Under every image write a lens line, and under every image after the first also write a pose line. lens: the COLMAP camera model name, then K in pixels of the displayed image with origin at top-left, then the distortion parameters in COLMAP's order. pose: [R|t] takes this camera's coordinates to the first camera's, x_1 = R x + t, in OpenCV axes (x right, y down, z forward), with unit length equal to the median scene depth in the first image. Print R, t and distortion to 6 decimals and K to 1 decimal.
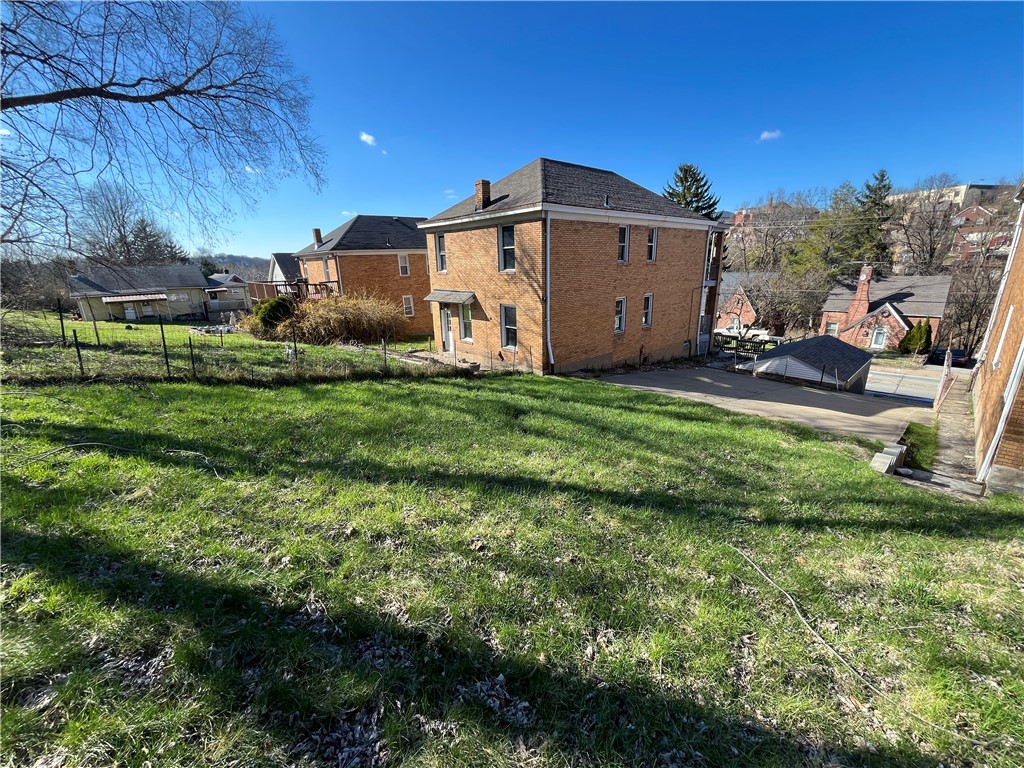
lens RADIAL K [[415.8, 0, 512.0], [0, 415.8, 384.0], [0, 0, 1]] dist [-0.001969, -0.000533]
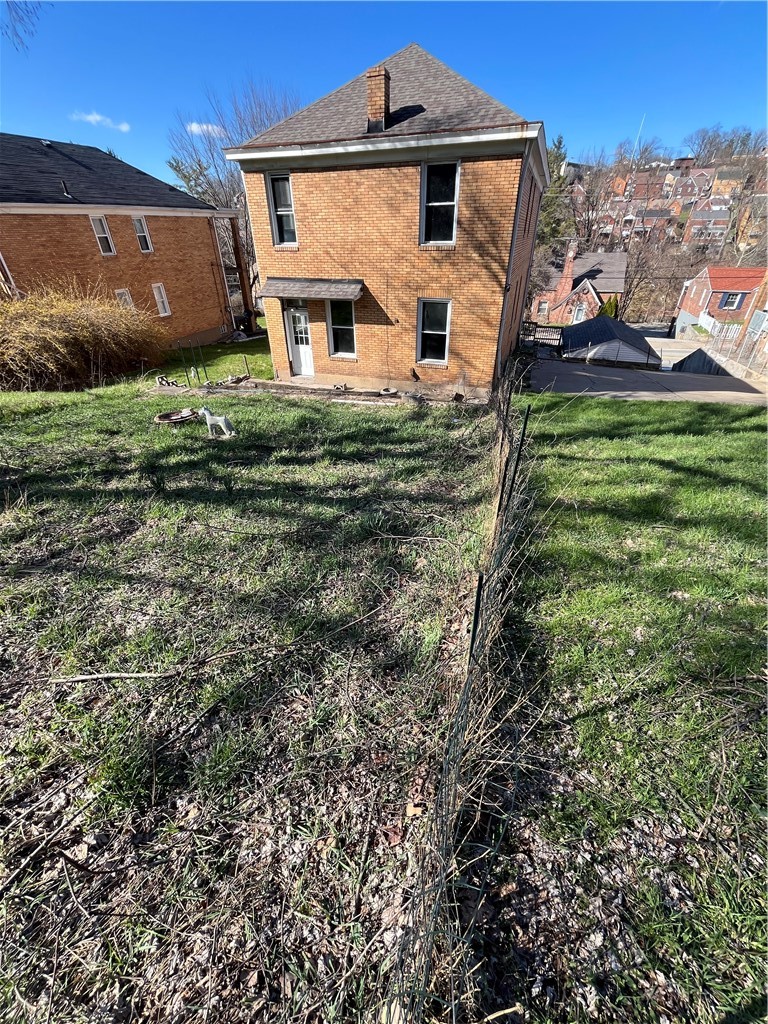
lens RADIAL K [[415.8, 0, 384.0], [0, 415.8, 512.0], [0, 0, 1]] dist [-0.001969, -0.000533]
pose [[0.880504, -0.253370, 0.400646, -0.425925], [0.123577, 0.938636, 0.322011, -0.079893], [-0.457649, -0.234021, 0.857783, 0.314613]]
